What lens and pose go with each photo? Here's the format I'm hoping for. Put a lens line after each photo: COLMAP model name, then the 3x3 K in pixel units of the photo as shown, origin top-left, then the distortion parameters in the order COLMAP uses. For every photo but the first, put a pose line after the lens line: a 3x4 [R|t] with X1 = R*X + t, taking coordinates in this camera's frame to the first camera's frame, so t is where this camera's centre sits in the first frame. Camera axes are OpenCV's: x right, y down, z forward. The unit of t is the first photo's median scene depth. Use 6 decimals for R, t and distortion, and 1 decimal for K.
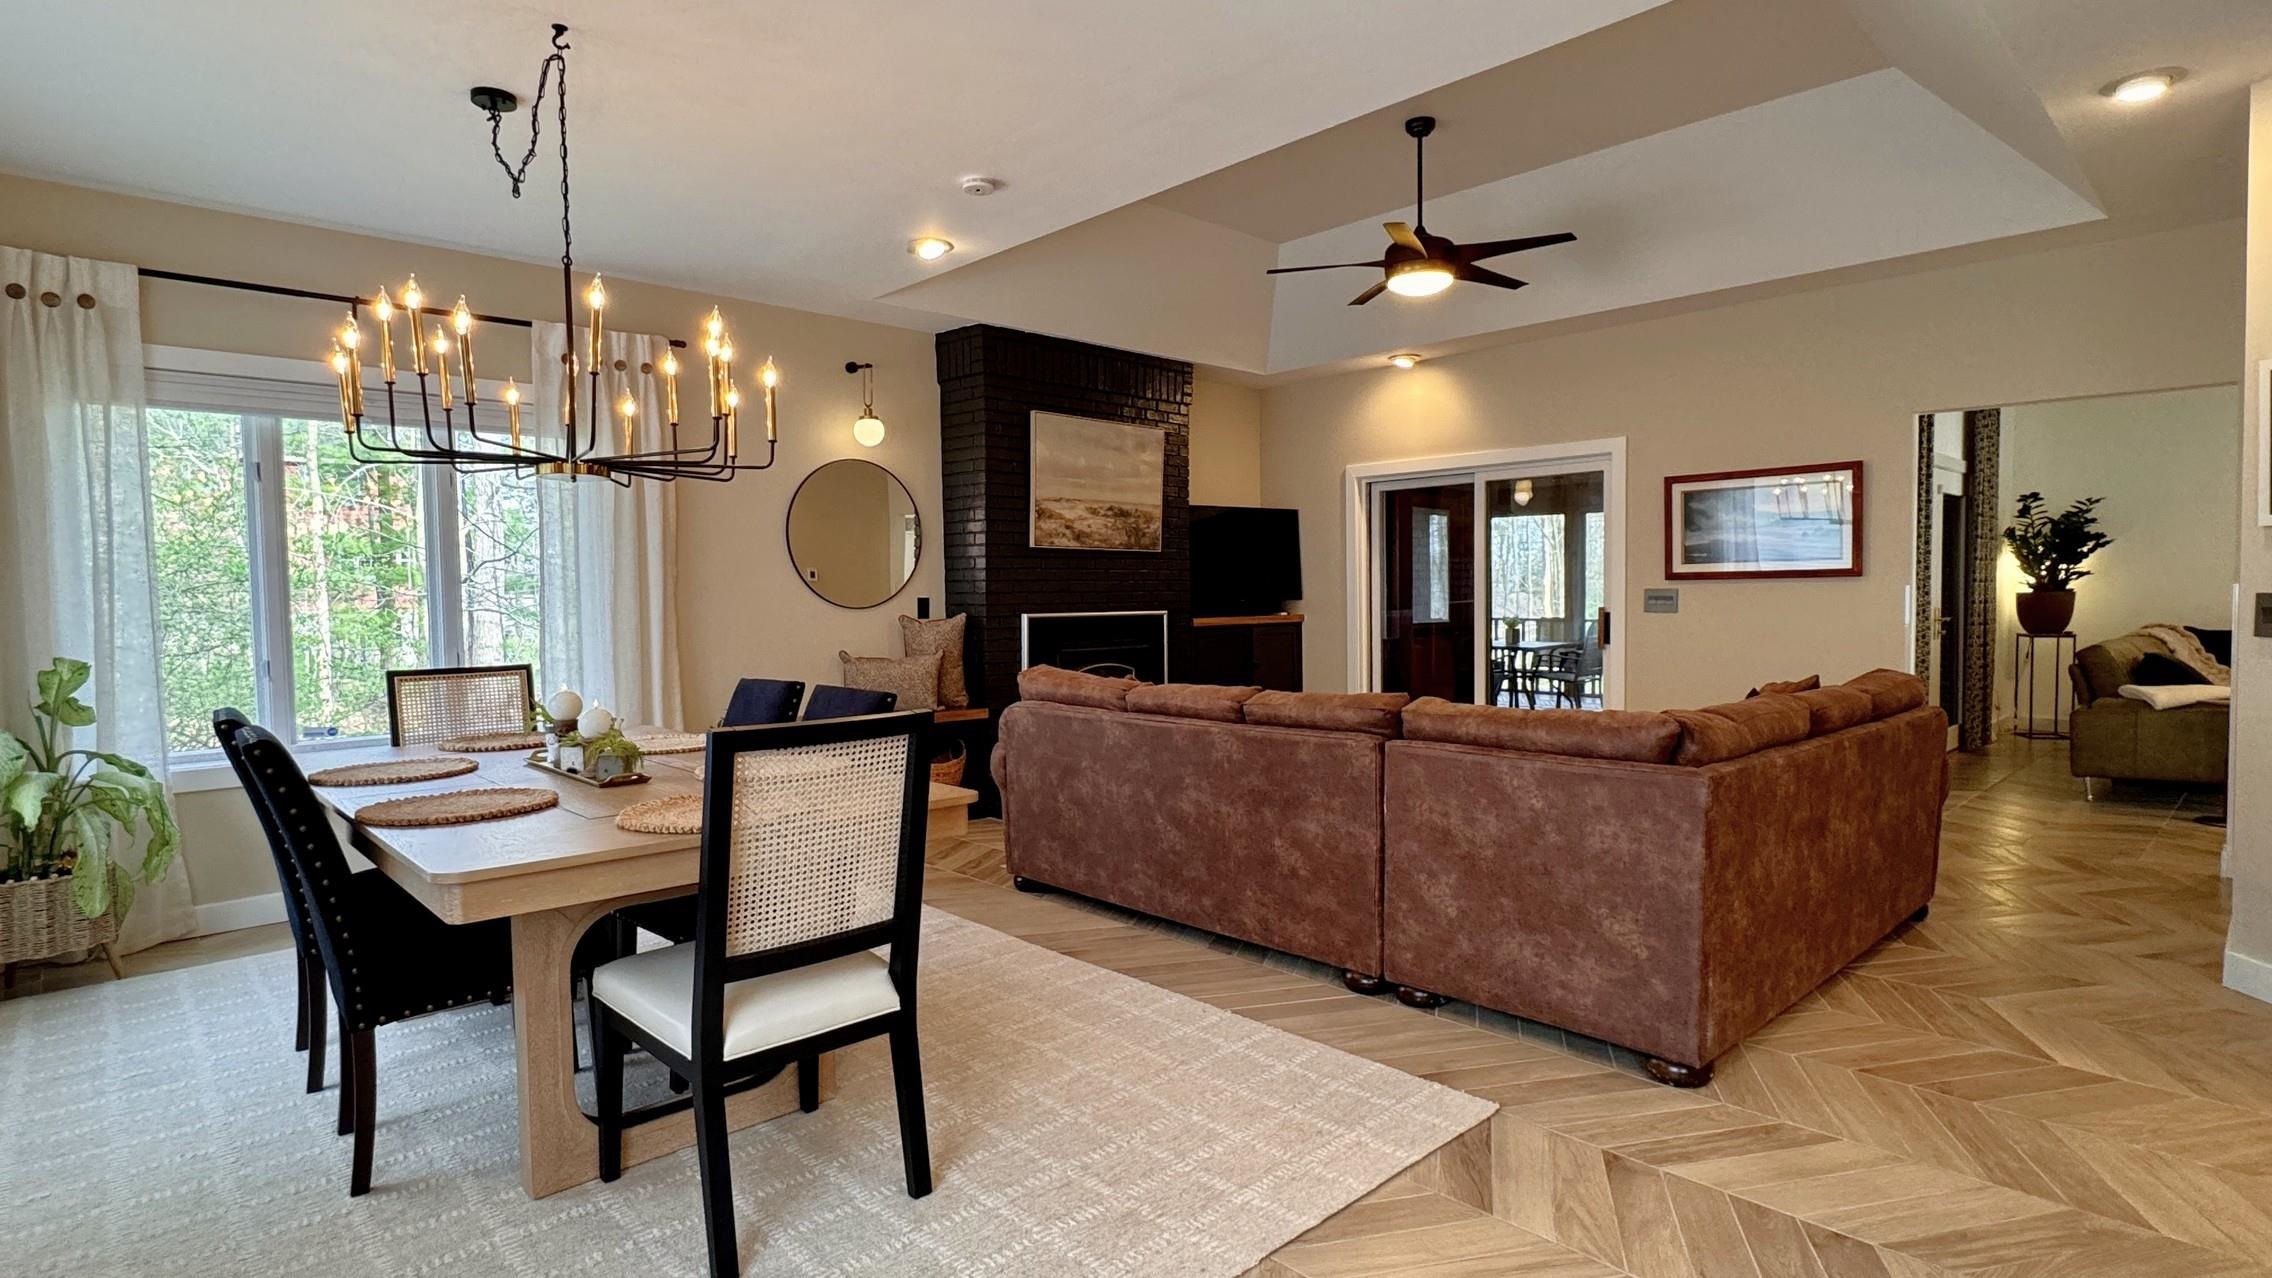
lens RADIAL K [[1145.0, 0, 1135.8], [0, 1145.0, 643.8], [0, 0, 1]] dist [-0.003874, 0.000929]
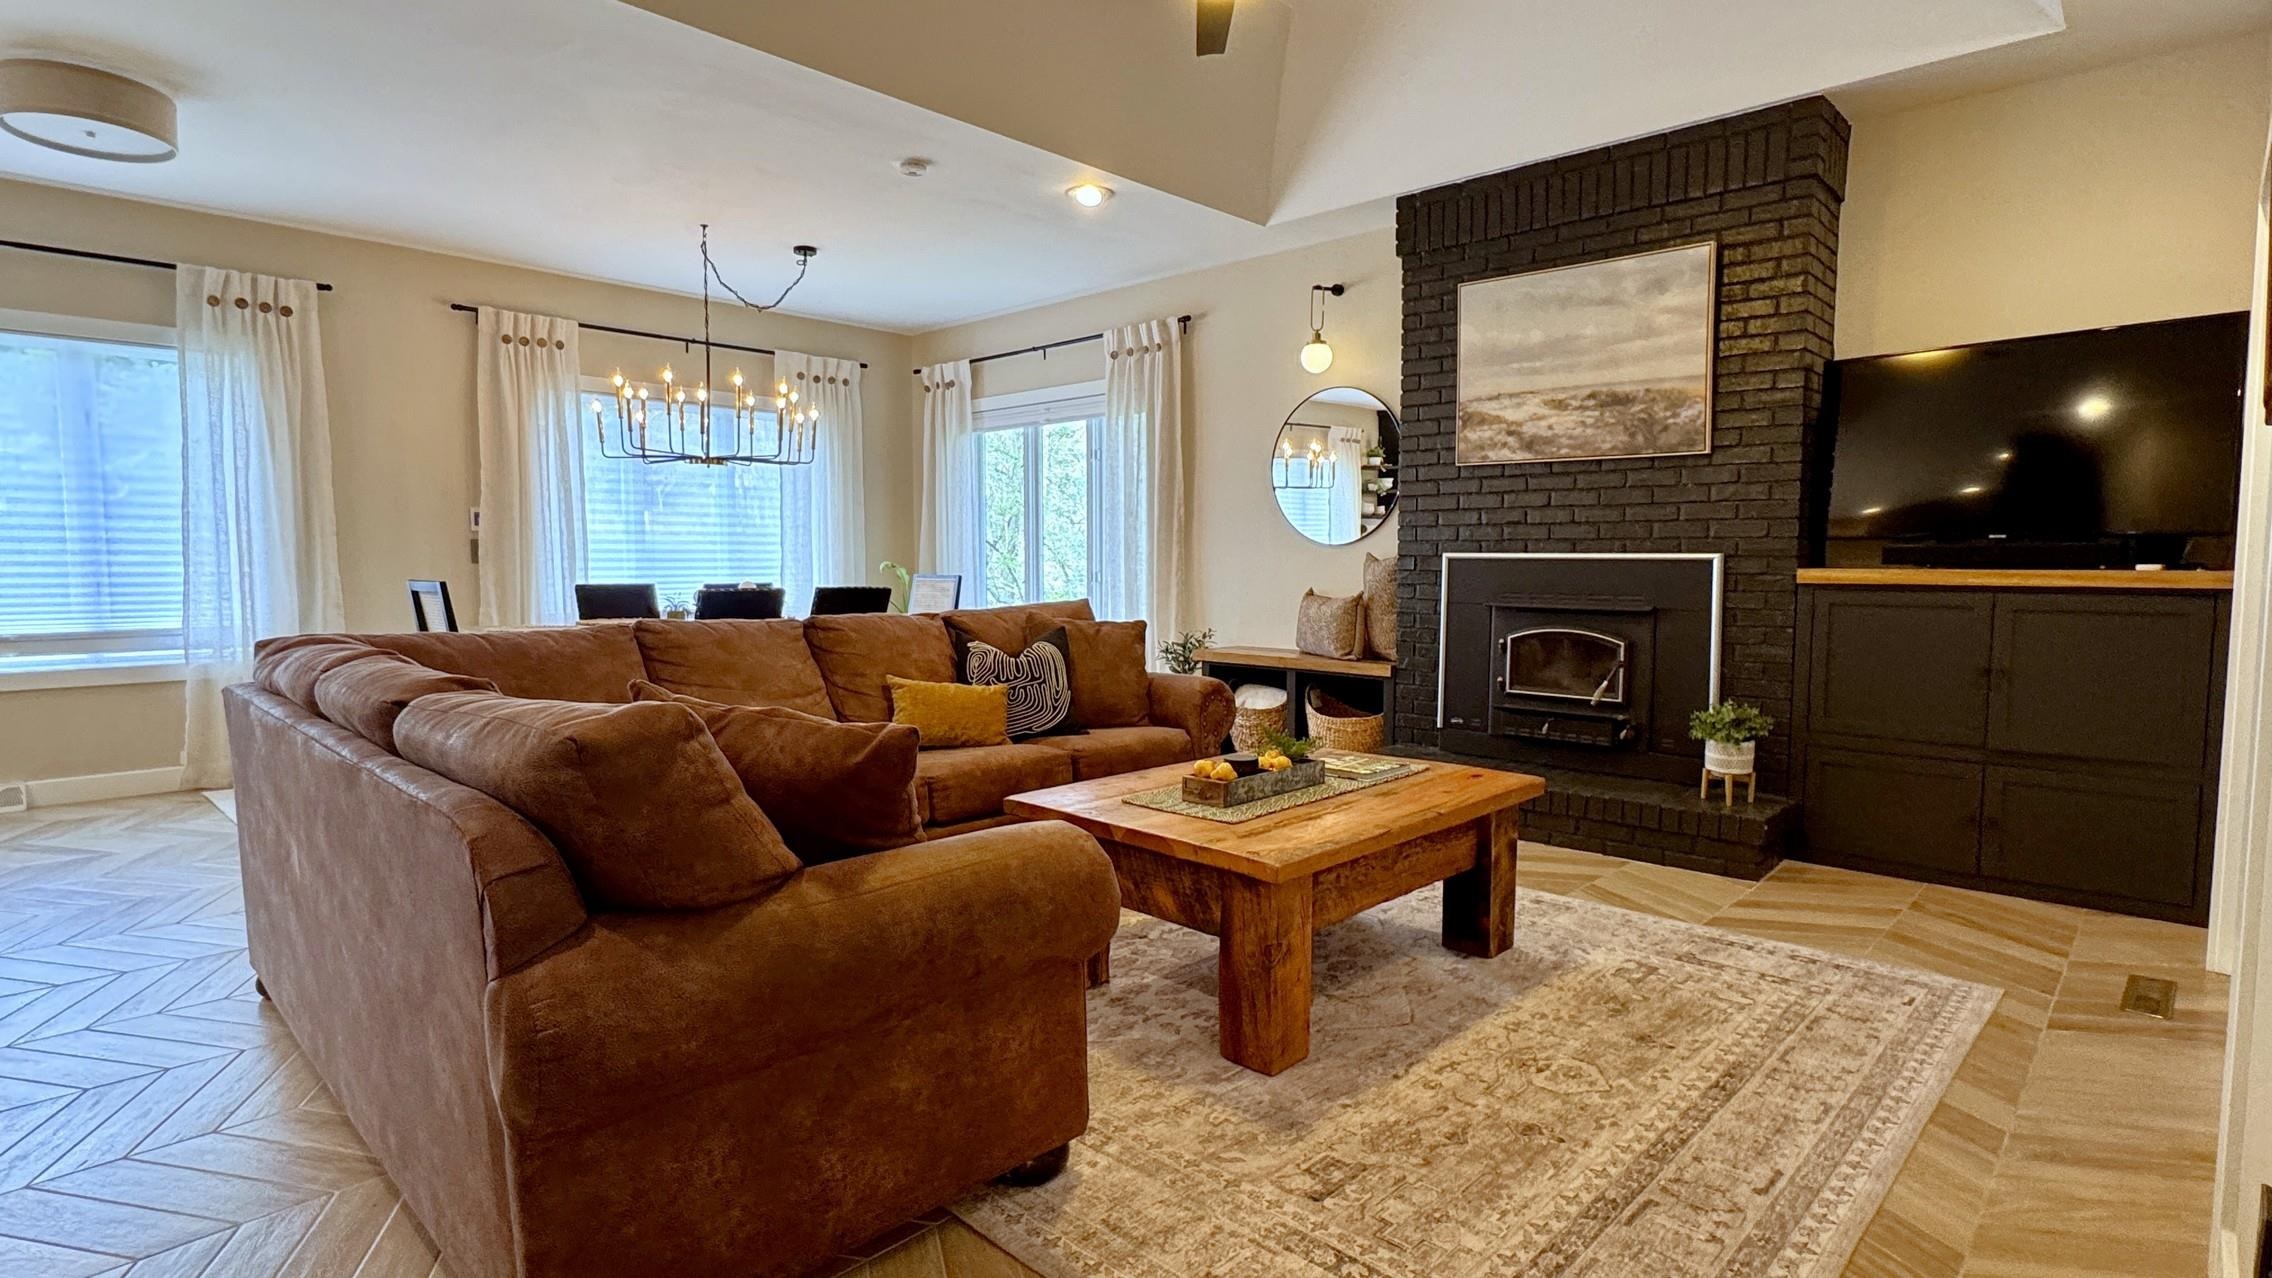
lens RADIAL K [[1145.0, 0, 1135.9], [0, 1145.0, 635.2], [0, 0, 1]] dist [-0.003874, 0.000929]
pose [[0.047317, 0.078973, -0.995753, 0.646888], [-0.045848, 0.995991, 0.076813, -0.019923], [0.997827, 0.042018, 0.050748, 0.727352]]
